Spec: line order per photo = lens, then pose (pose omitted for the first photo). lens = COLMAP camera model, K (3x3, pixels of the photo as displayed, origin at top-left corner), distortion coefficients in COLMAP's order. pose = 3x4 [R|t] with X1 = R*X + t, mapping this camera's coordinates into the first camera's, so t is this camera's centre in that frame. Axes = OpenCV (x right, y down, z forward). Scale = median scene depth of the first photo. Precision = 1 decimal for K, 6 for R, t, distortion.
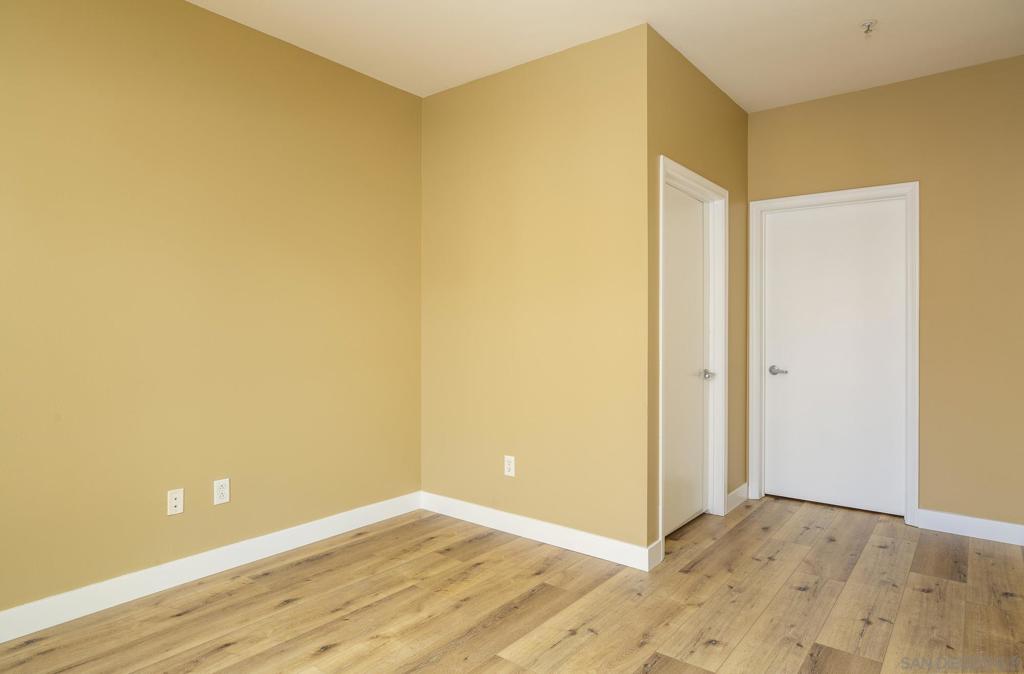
lens RADIAL K [[595.6, 0, 512.0], [0, 595.6, 337.0], [0, 0, 1]] dist [-0.023831, 0.014089]
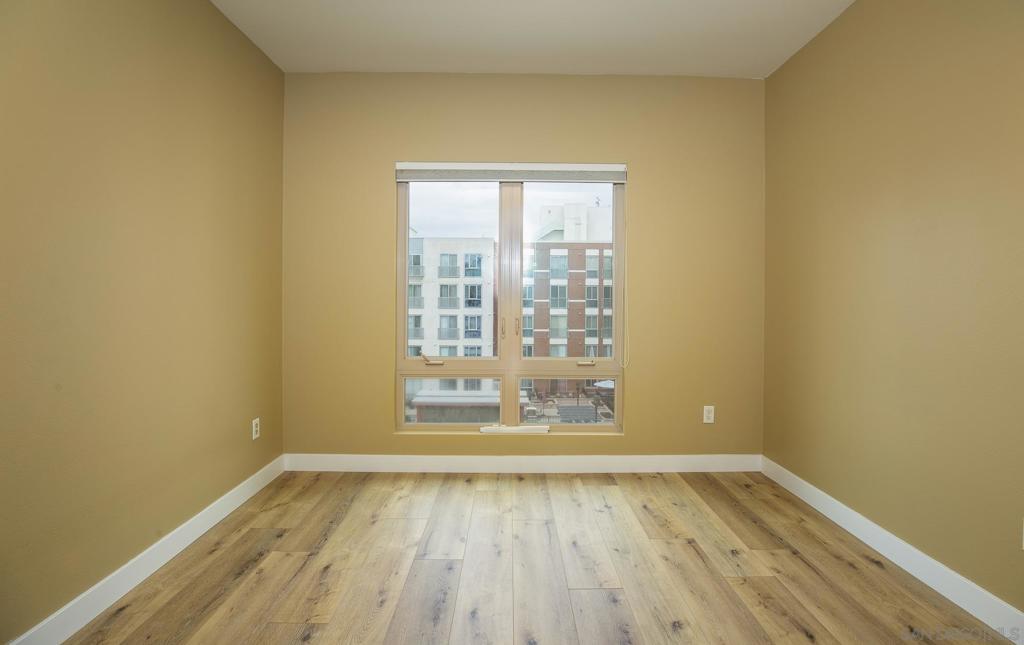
lens RADIAL K [[476.9, 0, 513.4], [0, 476.9, 294.3], [0, 0, 1]] dist [-0.030278, 0.000296]
pose [[-0.777019, -0.013647, -0.629329, 0.282420], [-0.015550, 0.999876, -0.002482, -0.009001], [0.629284, 0.007857, -0.777135, 1.018993]]
